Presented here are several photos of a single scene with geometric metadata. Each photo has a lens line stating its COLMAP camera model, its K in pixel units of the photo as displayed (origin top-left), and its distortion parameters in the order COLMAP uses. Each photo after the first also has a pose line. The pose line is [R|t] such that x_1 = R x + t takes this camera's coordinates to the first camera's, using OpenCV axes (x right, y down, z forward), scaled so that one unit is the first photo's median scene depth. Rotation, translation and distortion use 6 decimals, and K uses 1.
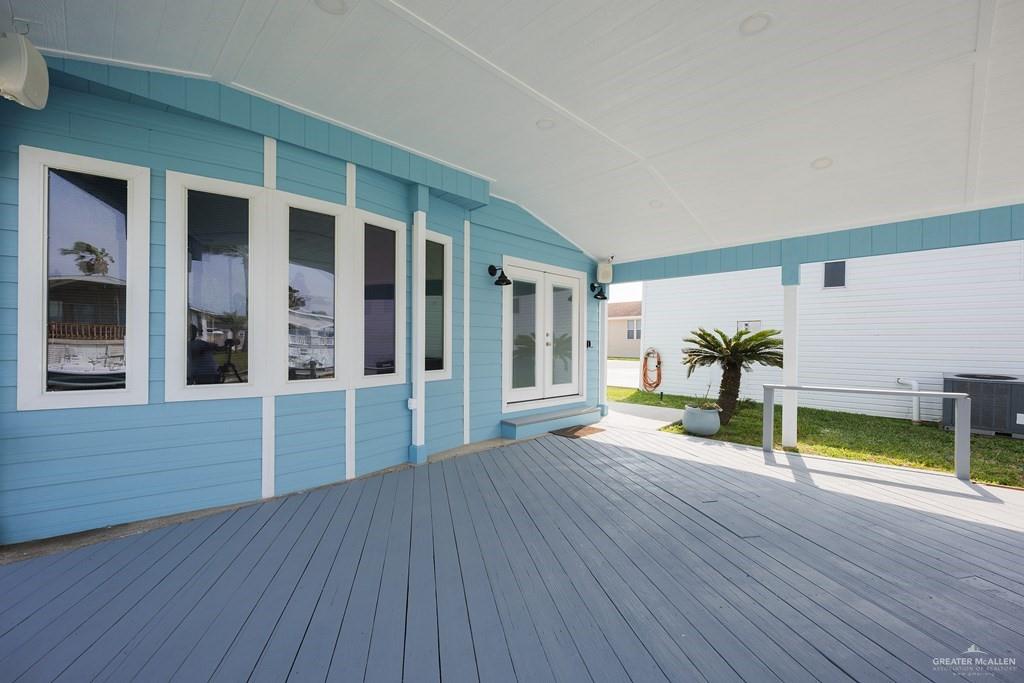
lens RADIAL K [[417.4, 0, 517.0], [0, 417.4, 341.3], [0, 0, 1]] dist [0.003177, -0.000581]
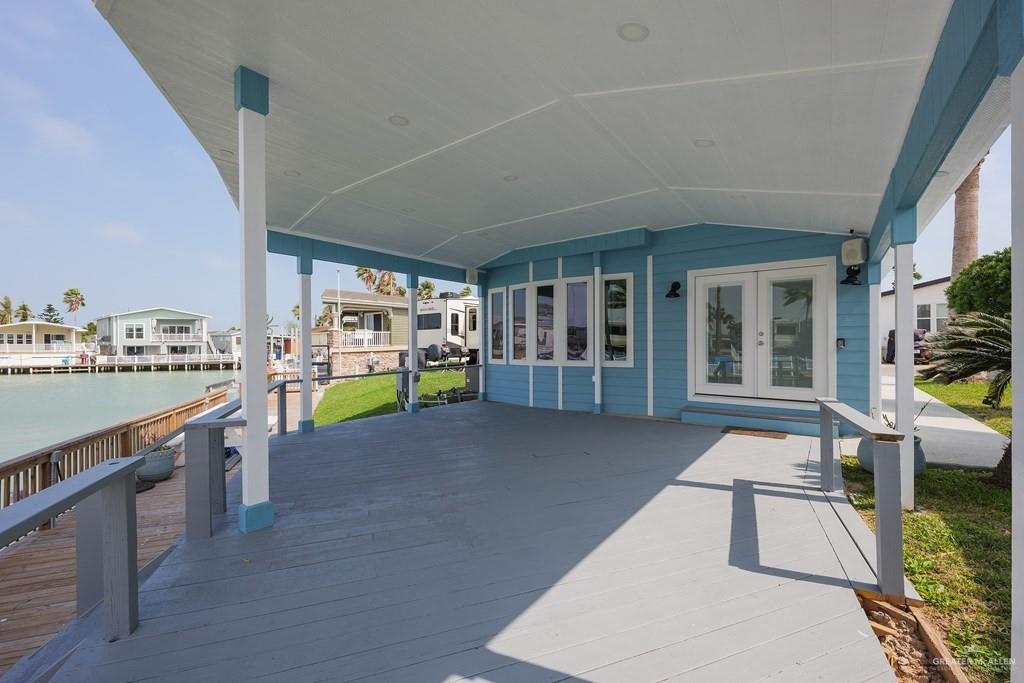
lens RADIAL K [[417.4, 0, 511.2], [0, 417.4, 345.0], [0, 0, 1]] dist [0.003177, -0.000581]
pose [[0.140277, -0.001695, -0.990111, 1.641030], [0.010018, 0.999950, -0.000293, 0.007167], [0.990062, -0.009878, 0.140287, 0.472699]]
